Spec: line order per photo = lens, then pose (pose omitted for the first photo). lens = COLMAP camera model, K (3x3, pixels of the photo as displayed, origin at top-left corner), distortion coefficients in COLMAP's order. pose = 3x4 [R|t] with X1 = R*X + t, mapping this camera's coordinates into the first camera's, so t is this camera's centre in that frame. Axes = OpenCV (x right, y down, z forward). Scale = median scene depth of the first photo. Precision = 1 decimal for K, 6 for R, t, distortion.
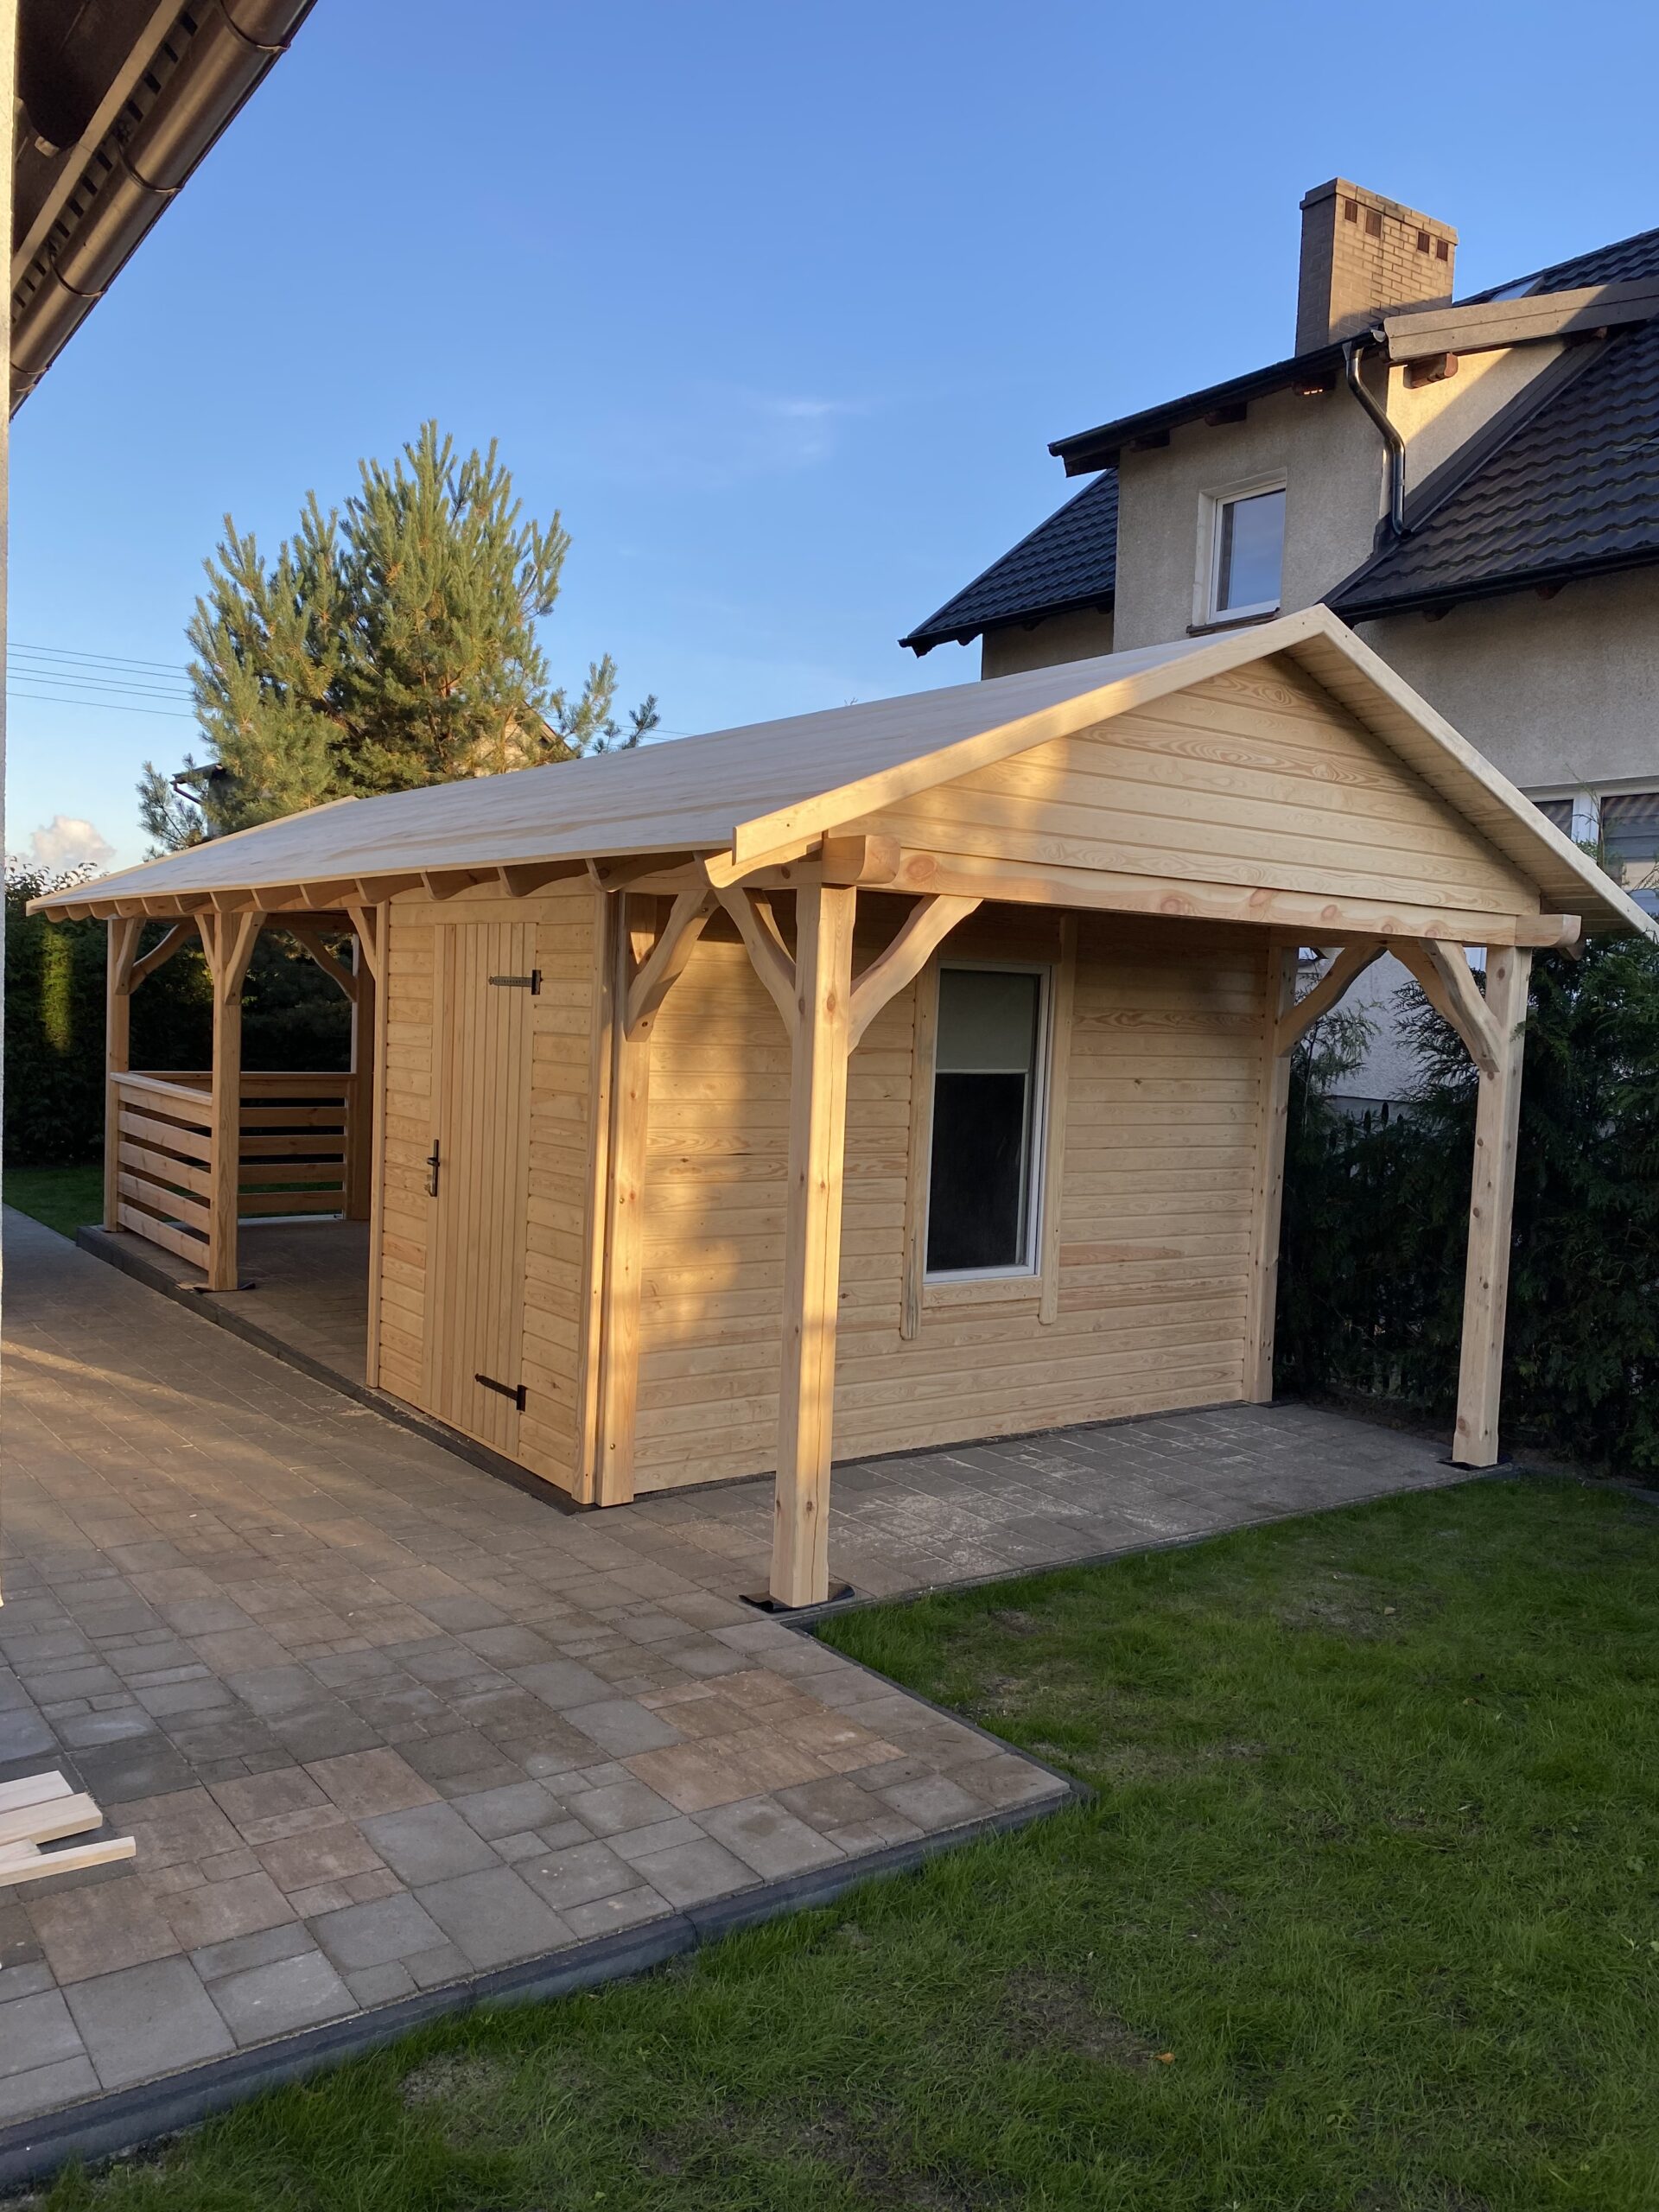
lens RADIAL K [[1693.1, 0, 845.5], [0, 1693.1, 1119.2], [0, 0, 1]] dist [0.002816, -0.000163]
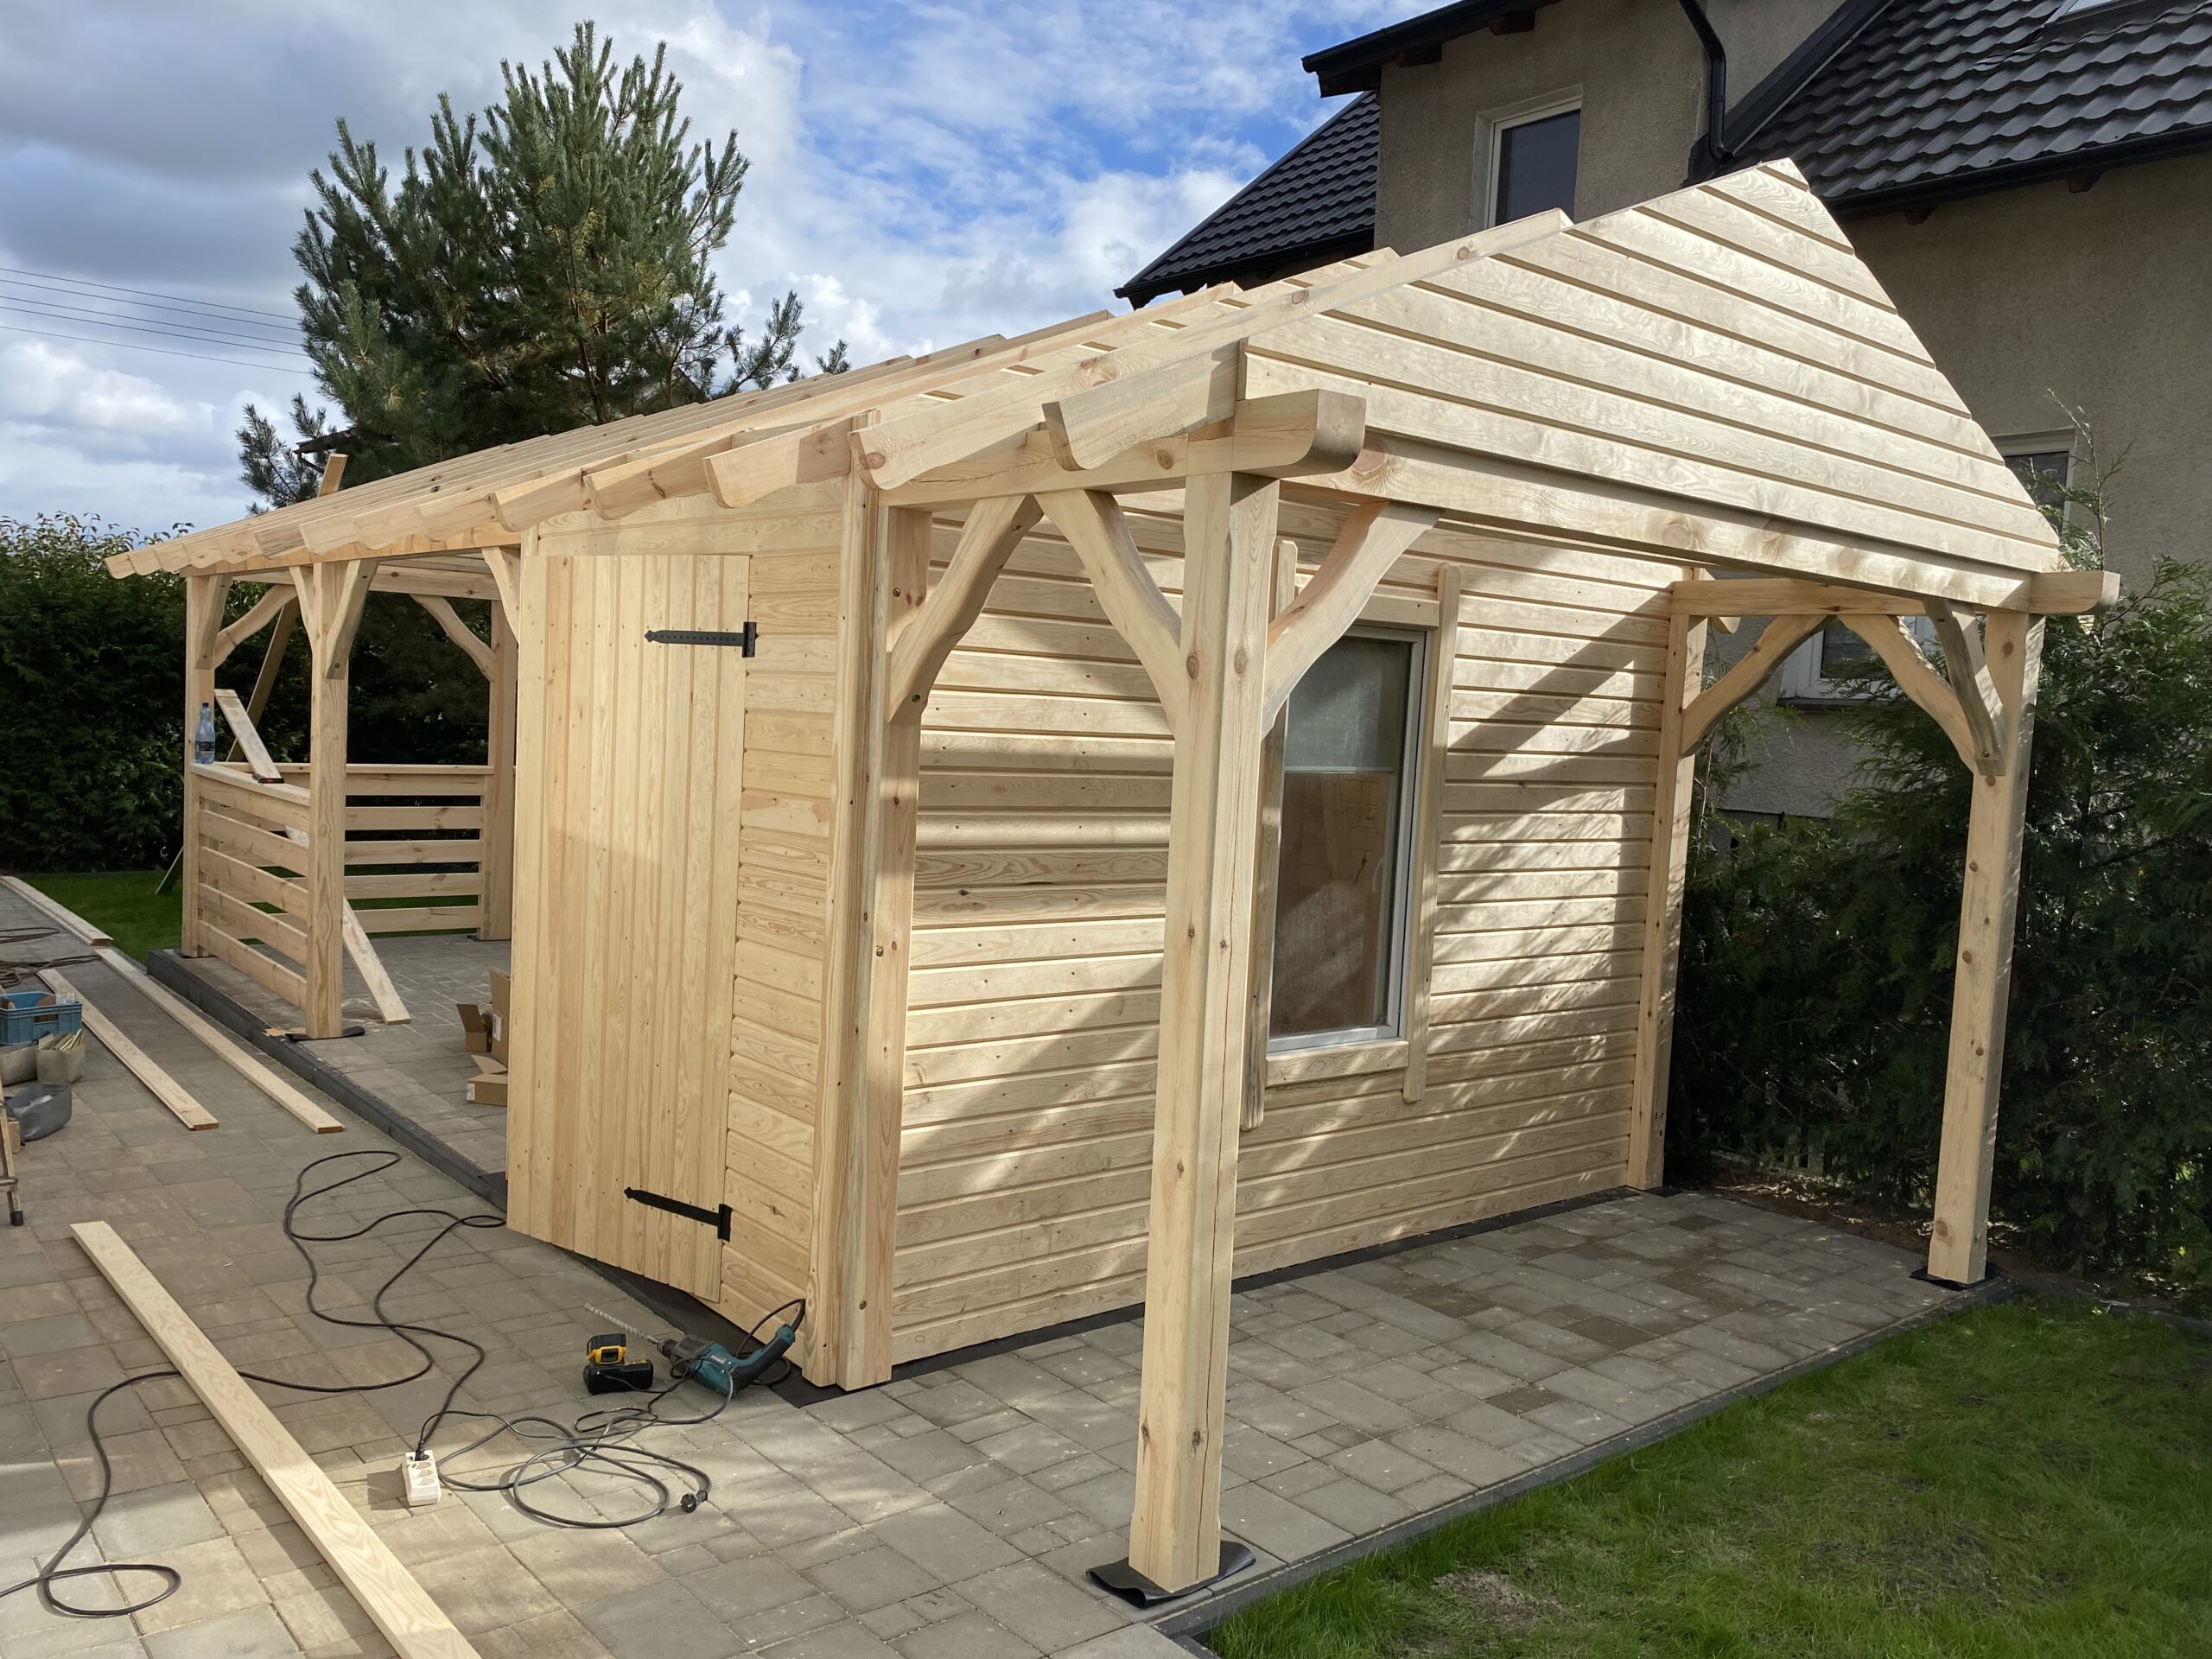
lens RADIAL K [[1693.1, 0, 1106.0], [0, 1693.1, 829.5], [0, 0, 1]] dist [0.002816, -0.000163]
pose [[0.998009, 0.005224, 0.062848, -0.033827], [-0.005624, 0.999965, 0.006186, -0.002826], [-0.062814, -0.006527, 0.998004, 0.122870]]
